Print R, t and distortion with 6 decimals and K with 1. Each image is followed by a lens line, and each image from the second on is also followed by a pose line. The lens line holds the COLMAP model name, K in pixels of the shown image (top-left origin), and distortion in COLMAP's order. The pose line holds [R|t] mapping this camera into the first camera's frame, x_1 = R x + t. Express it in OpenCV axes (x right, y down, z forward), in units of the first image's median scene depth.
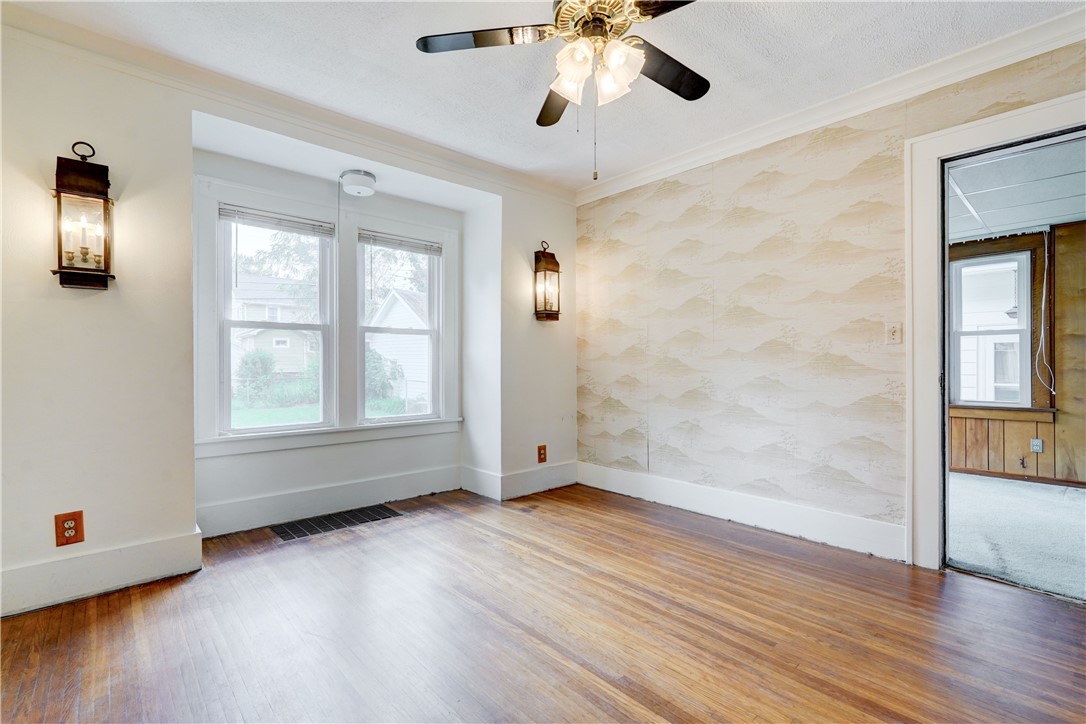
lens RADIAL K [[494.0, 0, 539.4], [0, 494.0, 365.7], [0, 0, 1]] dist [-0.002930, 0.001048]
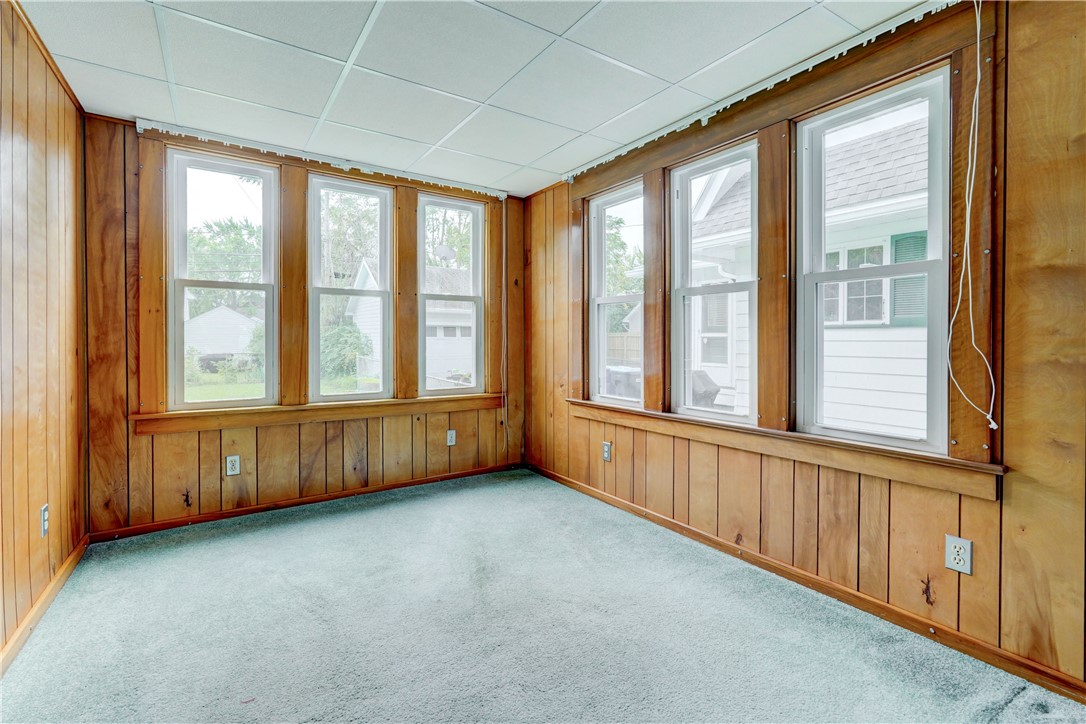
lens RADIAL K [[494.0, 0, 541.6], [0, 494.0, 344.9], [0, 0, 1]] dist [-0.002930, 0.001048]
pose [[0.988729, 0.007627, -0.149519, 0.749560], [-0.006335, 0.999938, 0.009111, -0.006575], [0.149580, -0.008061, 0.988717, 0.572070]]
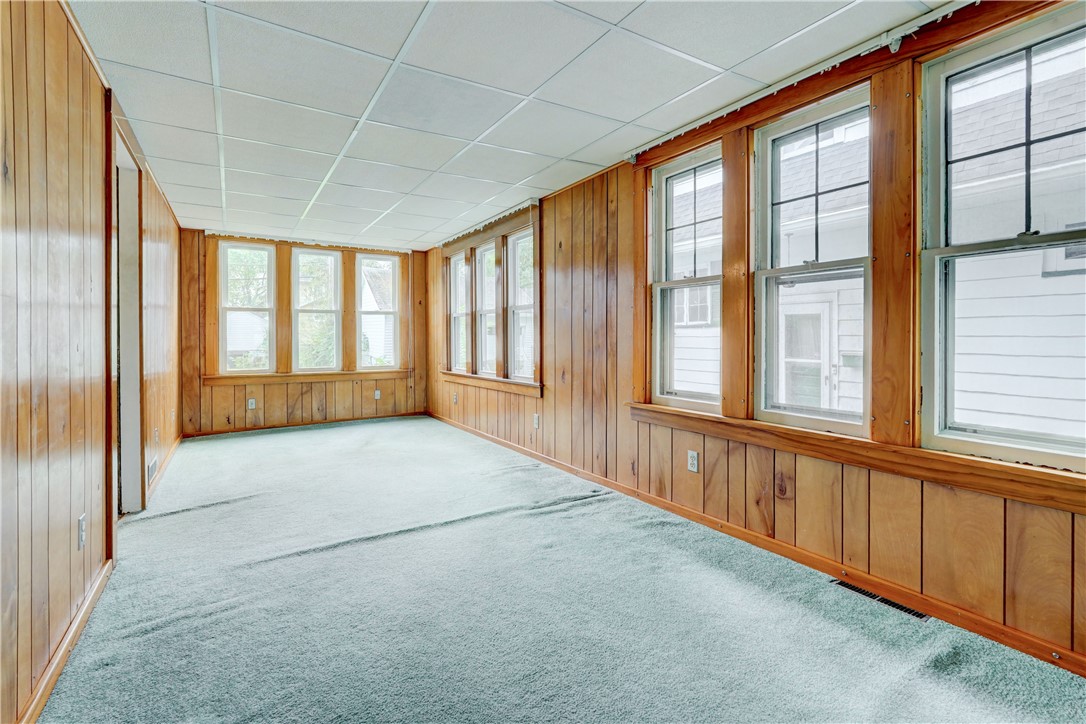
lens RADIAL K [[494.0, 0, 543.3], [0, 494.0, 337.0], [0, 0, 1]] dist [-0.002930, 0.001048]
pose [[0.985491, -0.000561, -0.169726, 2.664938], [0.000260, 0.999998, -0.001793, -0.001318], [0.169726, 0.001722, 0.985490, -1.708192]]
